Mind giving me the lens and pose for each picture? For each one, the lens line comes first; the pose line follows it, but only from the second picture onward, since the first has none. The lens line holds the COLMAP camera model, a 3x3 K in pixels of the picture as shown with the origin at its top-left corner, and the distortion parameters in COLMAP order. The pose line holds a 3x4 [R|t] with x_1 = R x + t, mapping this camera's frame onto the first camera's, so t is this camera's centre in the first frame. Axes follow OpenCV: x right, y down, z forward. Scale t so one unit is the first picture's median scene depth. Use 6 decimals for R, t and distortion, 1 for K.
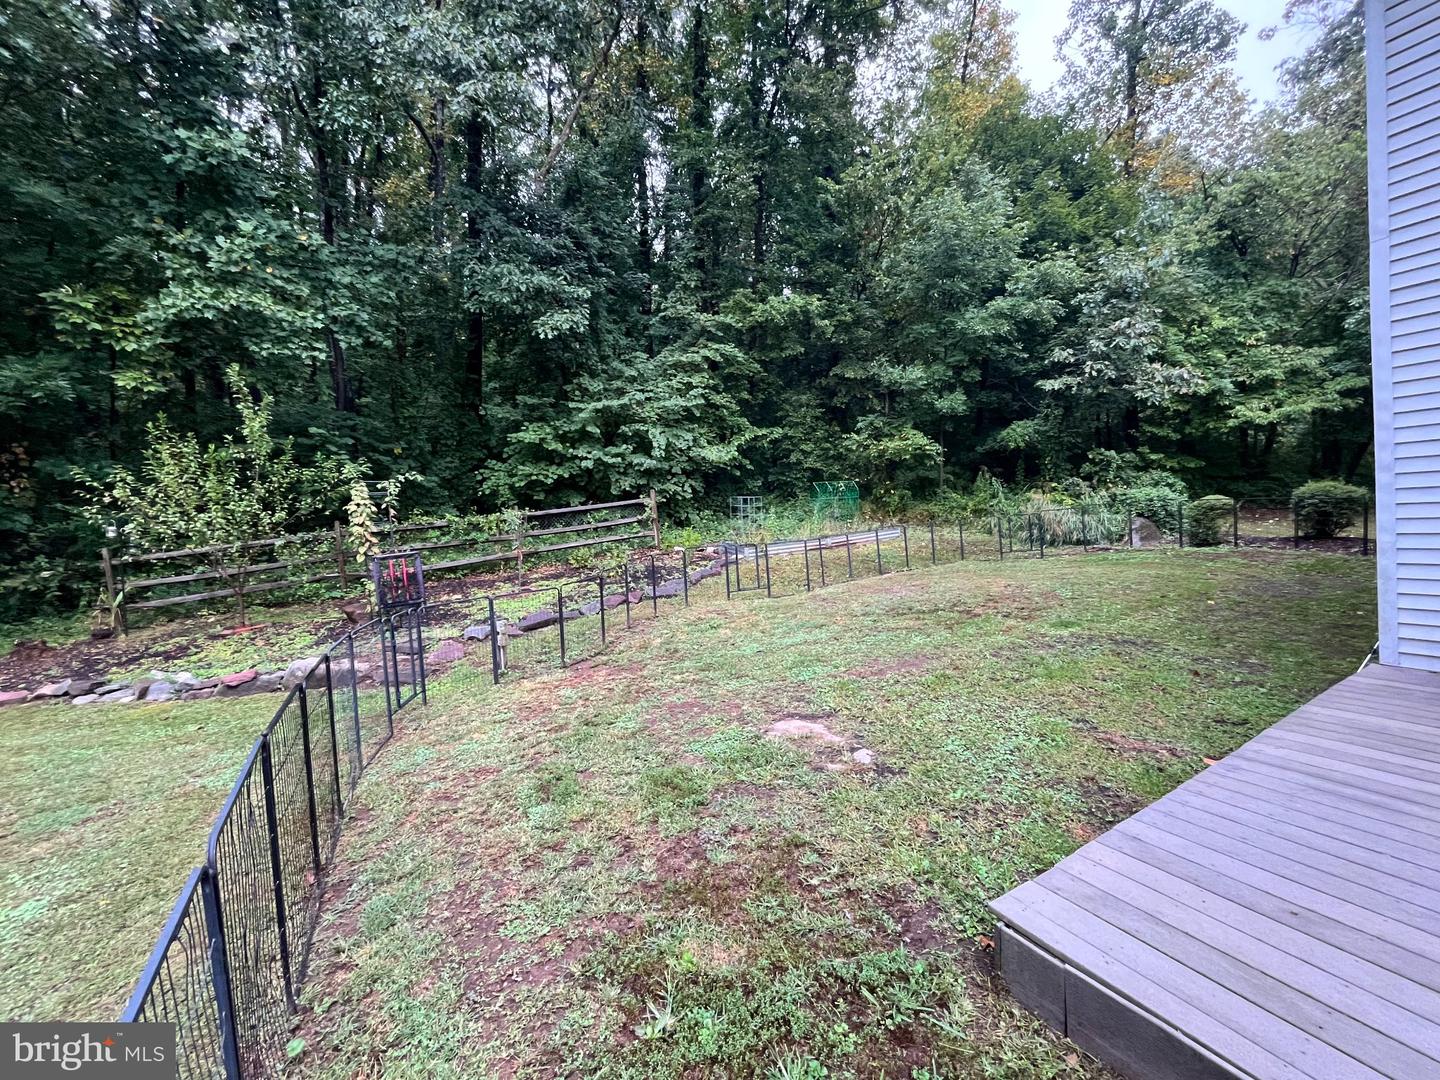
lens RADIAL K [[590.5, 0, 721.5], [0, 590.5, 541.3], [0, 0, 1]] dist [0.002945, -0.000262]
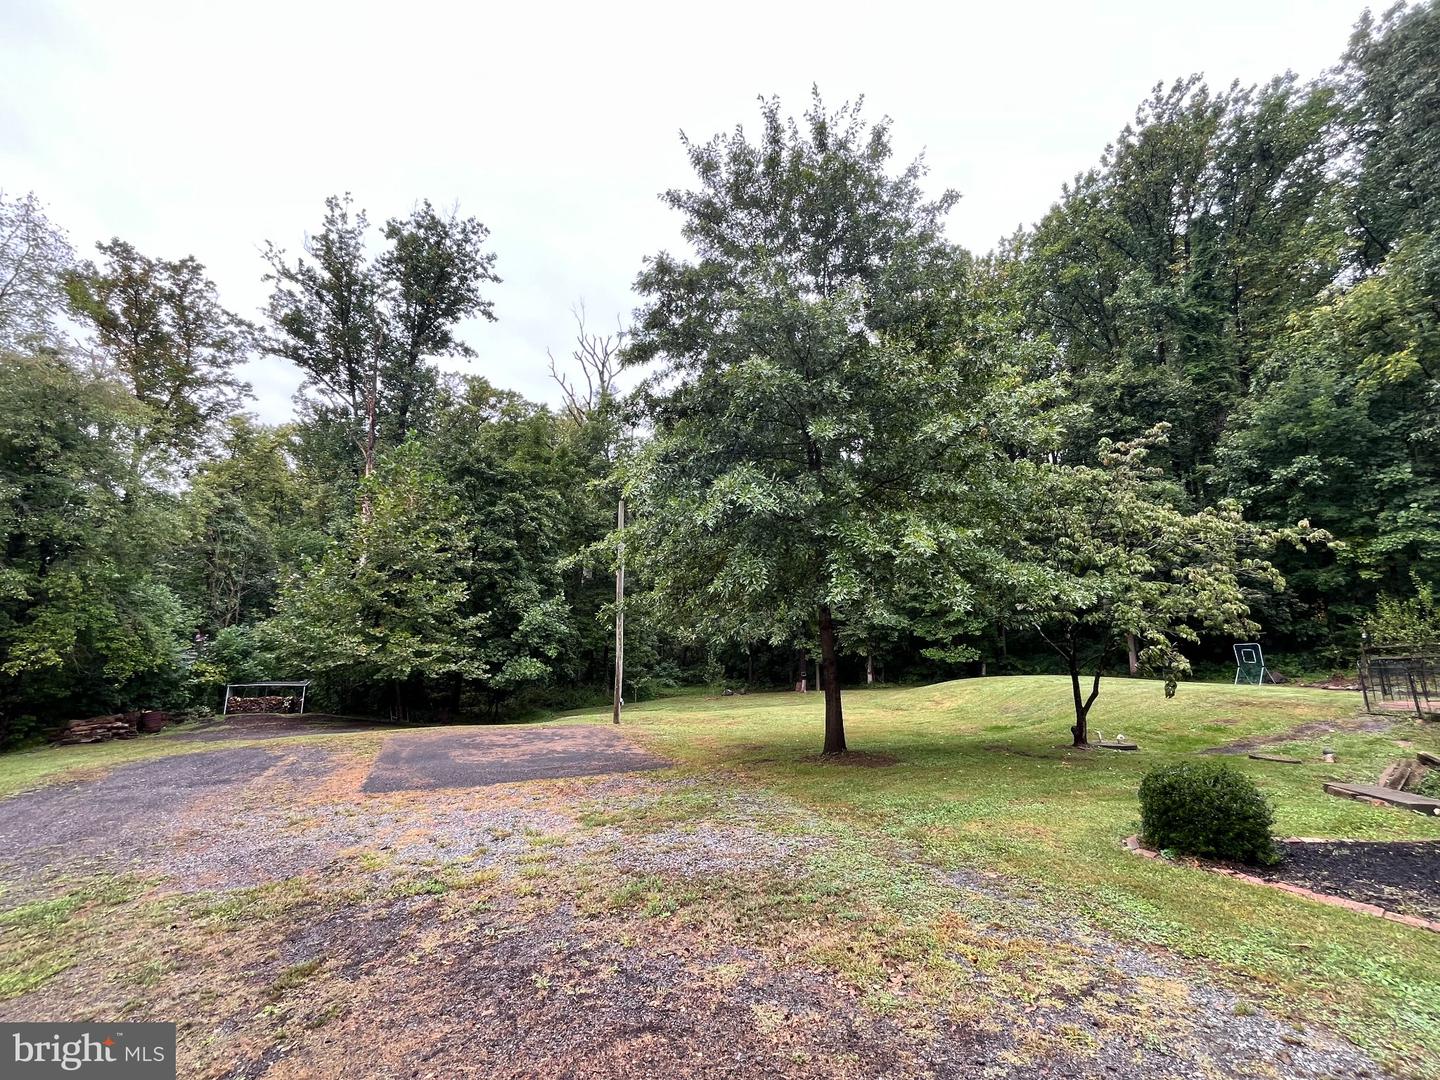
lens RADIAL K [[614.2, 0, 718.2], [0, 614.2, 535.7], [0, 0, 1]] dist [-0.001751, -0.000392]
pose [[0.013405, -0.121625, -0.992486, 1.583335], [-0.052981, 0.991094, -0.122170, 0.025967], [0.998506, 0.054221, 0.006842, -1.796316]]
